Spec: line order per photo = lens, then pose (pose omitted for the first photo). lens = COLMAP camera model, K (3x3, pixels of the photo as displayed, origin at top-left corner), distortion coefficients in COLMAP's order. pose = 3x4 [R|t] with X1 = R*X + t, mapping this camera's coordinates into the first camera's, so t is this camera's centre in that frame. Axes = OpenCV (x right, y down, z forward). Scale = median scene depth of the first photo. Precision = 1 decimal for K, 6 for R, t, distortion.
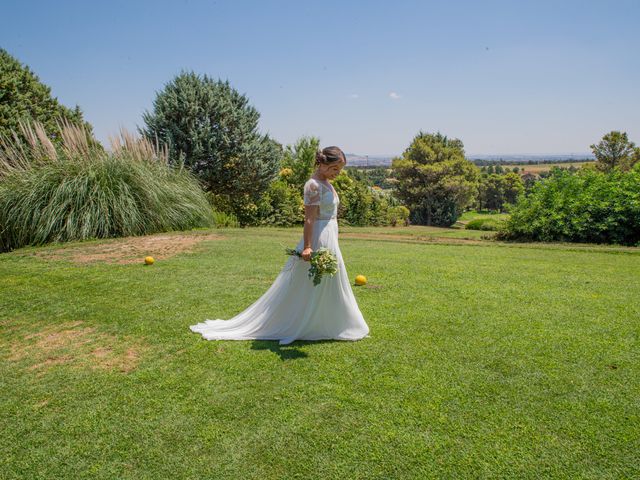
lens RADIAL K [[485.1, 0, 328.8], [0, 485.1, 223.9], [0, 0, 1]] dist [-0.122676, 0.094854]
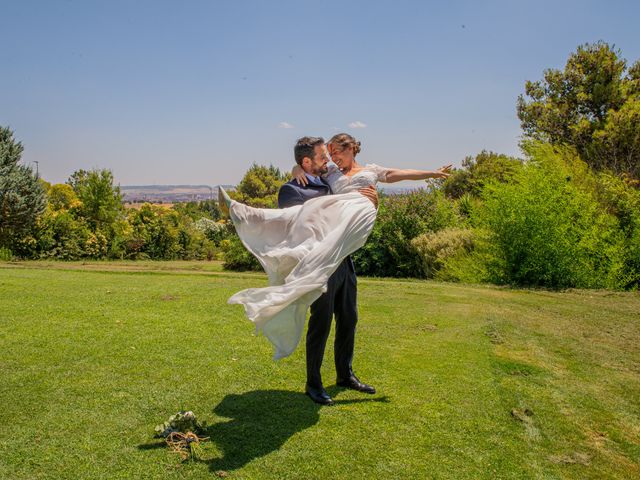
lens RADIAL K [[516.0, 0, 318.7], [0, 516.0, 226.8], [0, 0, 1]] dist [-0.104412, 0.073582]
pose [[0.983391, 0.000814, 0.181497, 0.222980], [0.010662, 0.998004, -0.062250, 0.006977], [-0.181185, 0.063151, 0.981419, -0.103279]]
